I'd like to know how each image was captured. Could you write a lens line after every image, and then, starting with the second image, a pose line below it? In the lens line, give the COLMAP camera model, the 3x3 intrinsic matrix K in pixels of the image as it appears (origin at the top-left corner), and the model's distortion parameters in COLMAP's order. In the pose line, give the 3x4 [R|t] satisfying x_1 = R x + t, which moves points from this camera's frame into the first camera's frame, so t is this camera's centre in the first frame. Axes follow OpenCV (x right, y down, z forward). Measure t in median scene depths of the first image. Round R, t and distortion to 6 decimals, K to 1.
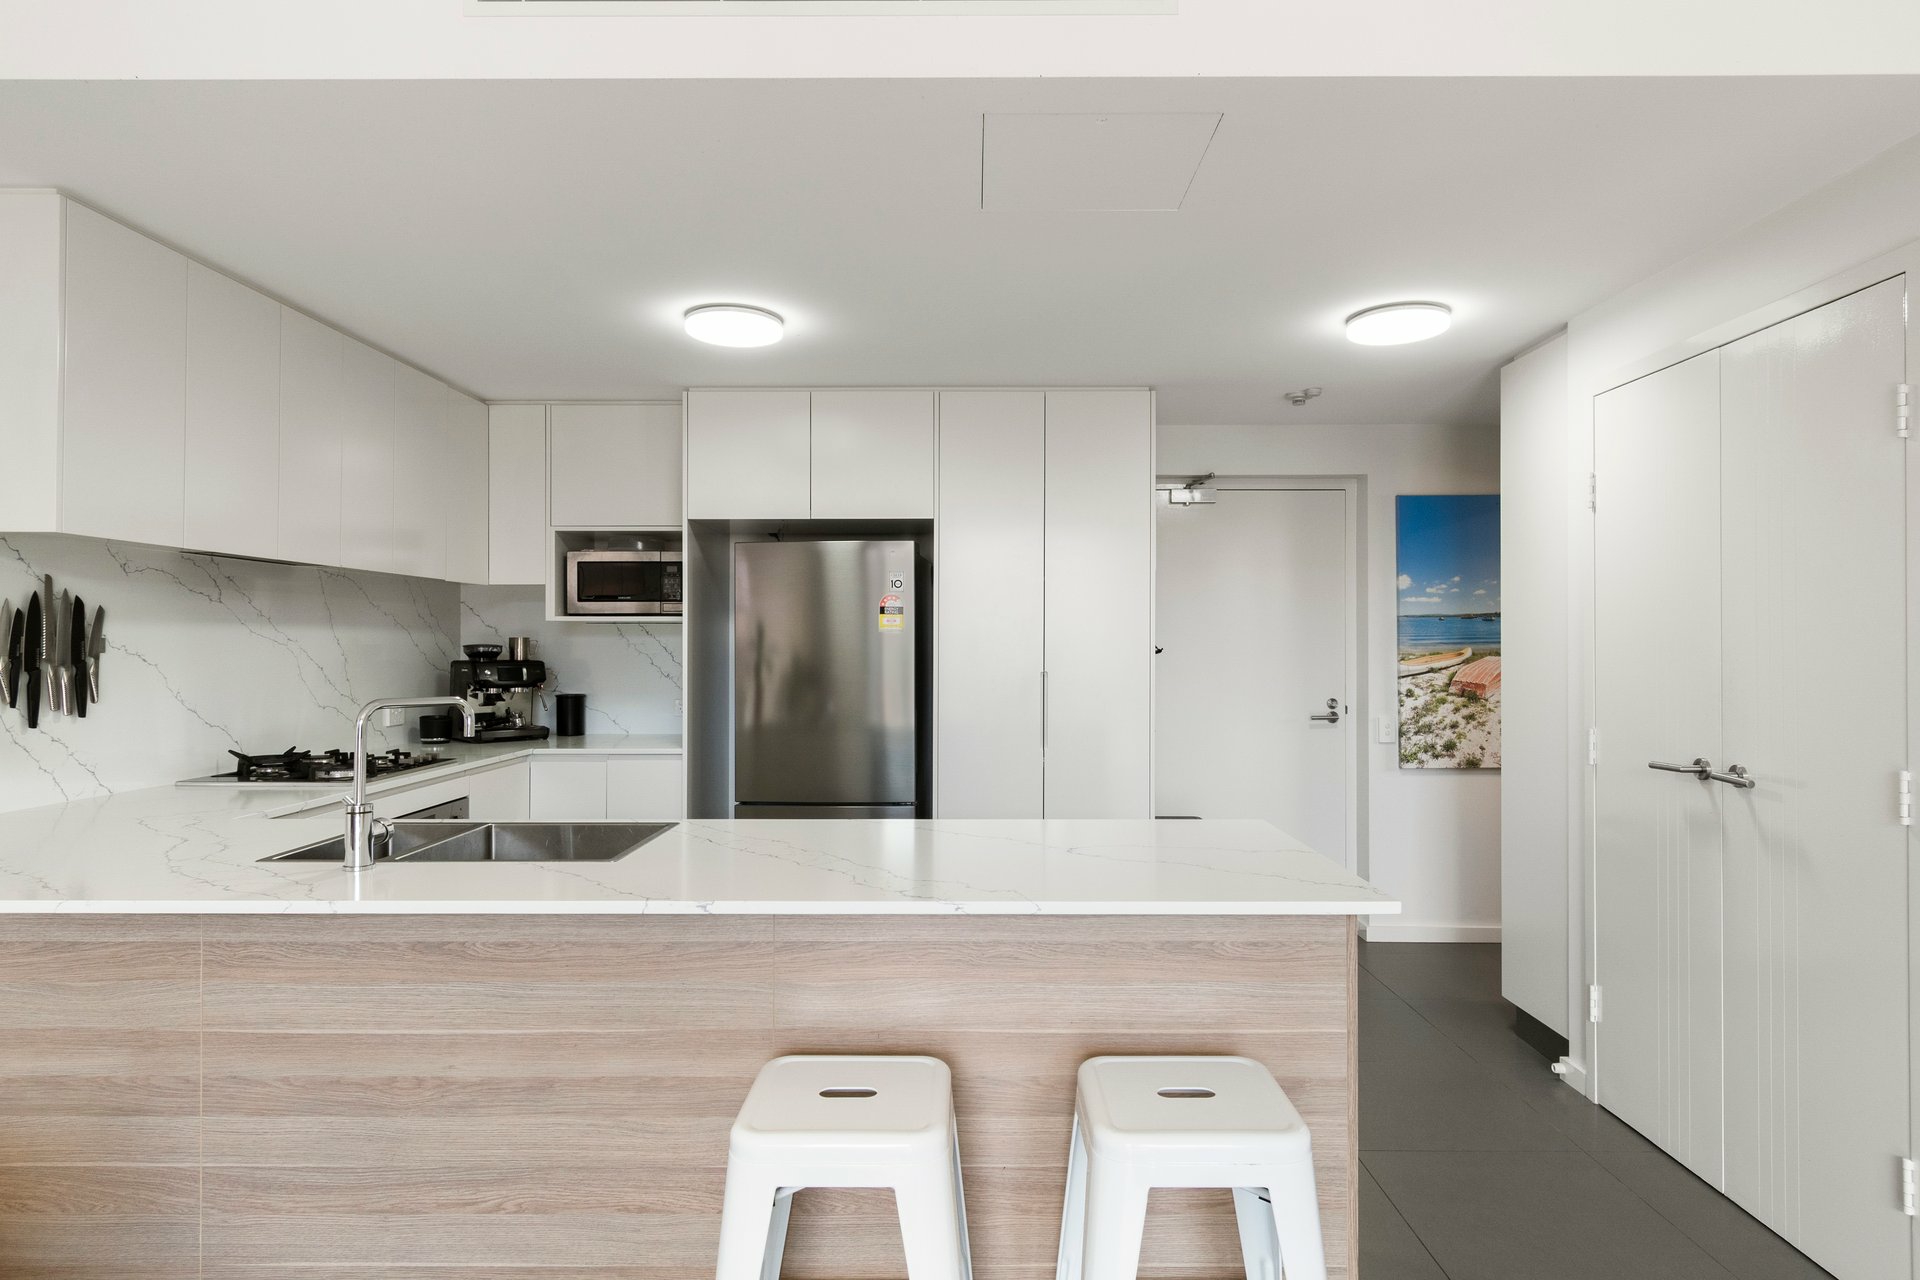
lens RADIAL K [[1074.2, 0, 913.4], [0, 1074.2, 639.9], [0, 0, 1]] dist [0.002398, 0.000268]
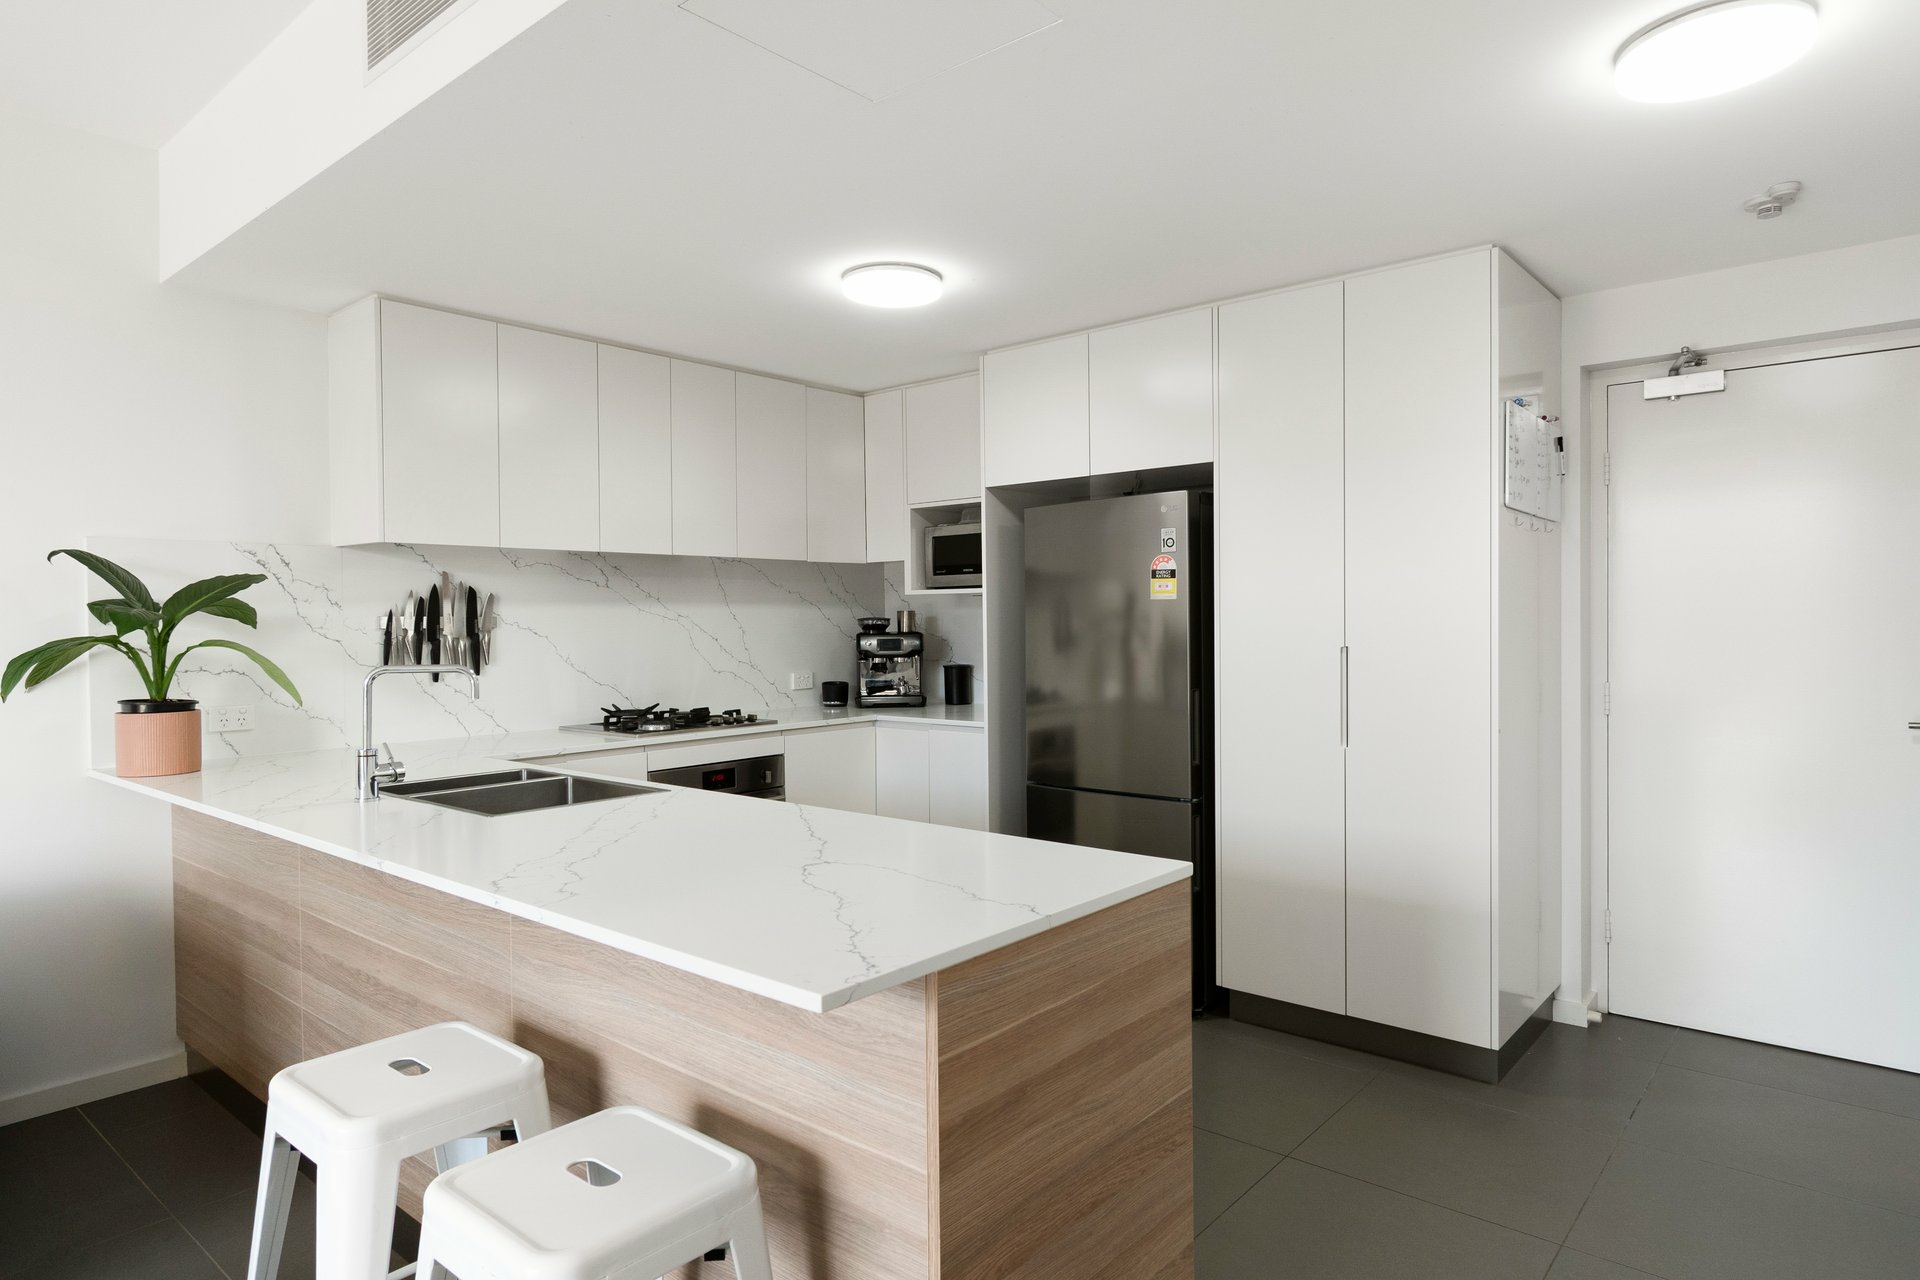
lens RADIAL K [[1074.2, 0, 933.2], [0, 1074.2, 640.9], [0, 0, 1]] dist [0.002398, 0.000268]
pose [[0.777380, 0.003457, -0.629022, 0.369024], [0.014397, 0.999625, 0.023287, 0.003324], [0.628867, -0.027159, 0.777039, 0.210592]]
